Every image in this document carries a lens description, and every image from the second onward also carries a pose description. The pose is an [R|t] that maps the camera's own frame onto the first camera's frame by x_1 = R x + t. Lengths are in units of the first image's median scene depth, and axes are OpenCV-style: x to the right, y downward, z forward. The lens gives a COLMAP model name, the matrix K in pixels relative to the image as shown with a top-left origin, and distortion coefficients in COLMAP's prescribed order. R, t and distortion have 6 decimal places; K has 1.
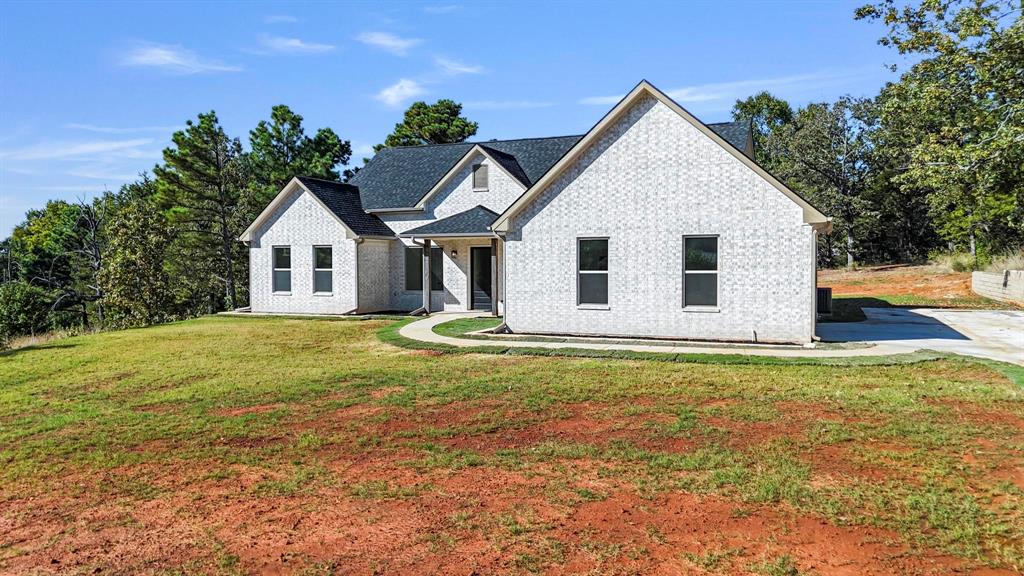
lens RADIAL K [[744.7, 0, 512.0], [0, 744.7, 288.0], [0, 0, 1]] dist [0.060643, -0.069335]
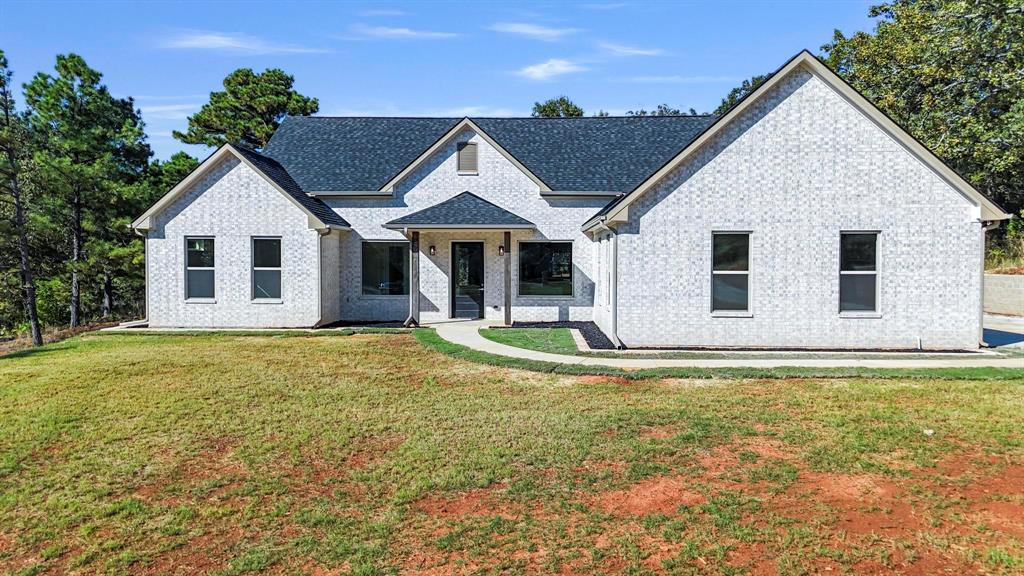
lens RADIAL K [[744.7, 0, 512.0], [0, 744.7, 288.0], [0, 0, 1]] dist [0.060643, -0.069335]
pose [[0.933018, -0.006447, 0.359771, -0.428974], [0.006259, 0.999979, 0.001688, -0.007036], [-0.359774, 0.000676, 0.933039, 0.302246]]
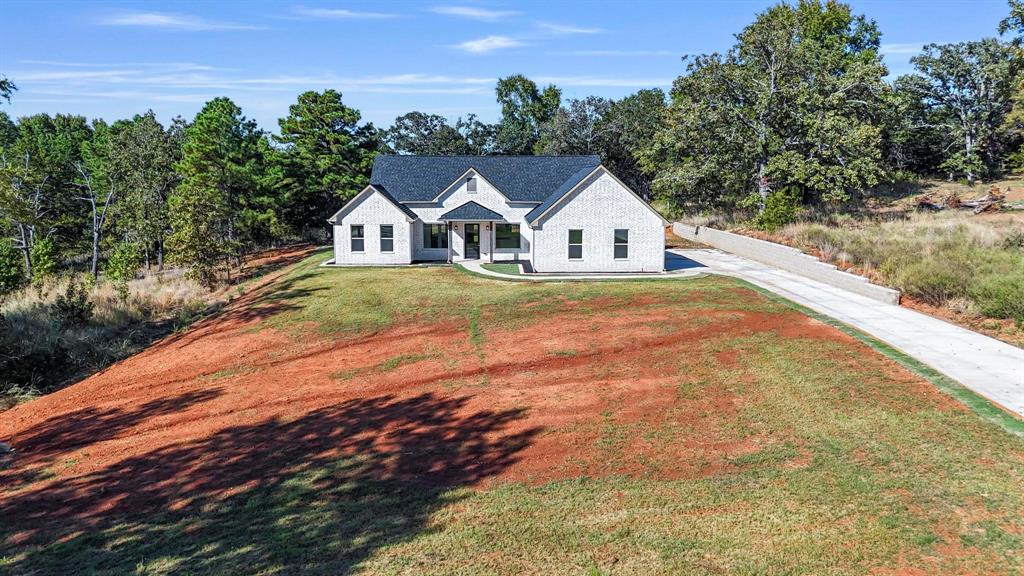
lens RADIAL K [[744.7, 0, 512.0], [0, 744.7, 288.0], [0, 0, 1]] dist [0.060643, -0.069335]
pose [[0.913325, -0.053945, 0.403642, -1.011502], [0.009442, 0.993726, 0.111443, -0.147035], [-0.407122, -0.097972, 0.908104, -1.025687]]
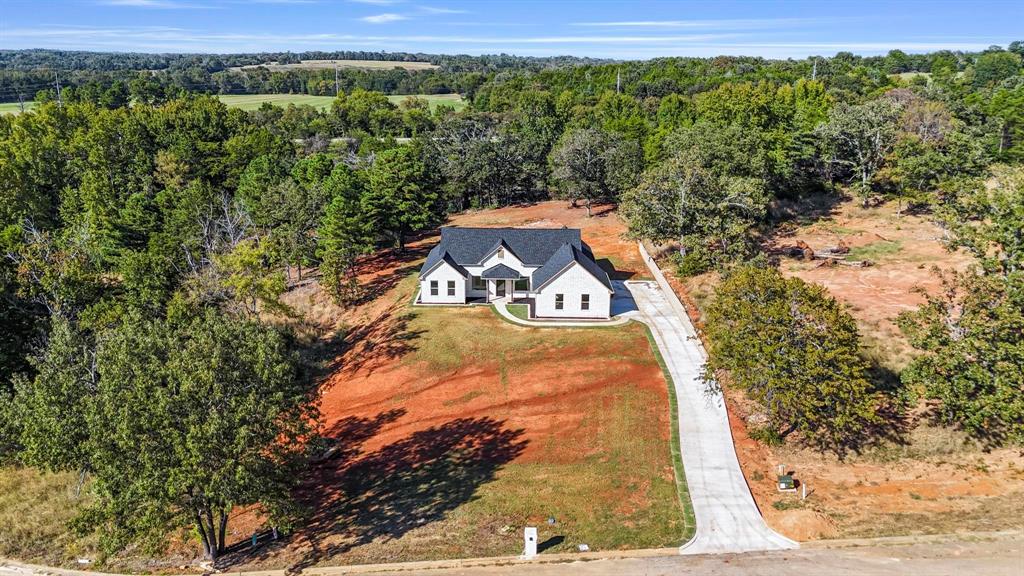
lens RADIAL K [[744.7, 0, 512.0], [0, 744.7, 288.0], [0, 0, 1]] dist [0.060643, -0.069335]
pose [[0.926256, -0.094037, 0.364976, -1.622566], [-0.000599, 0.968005, 0.250929, -1.124479], [-0.376895, -0.232643, 0.896564, -2.552958]]
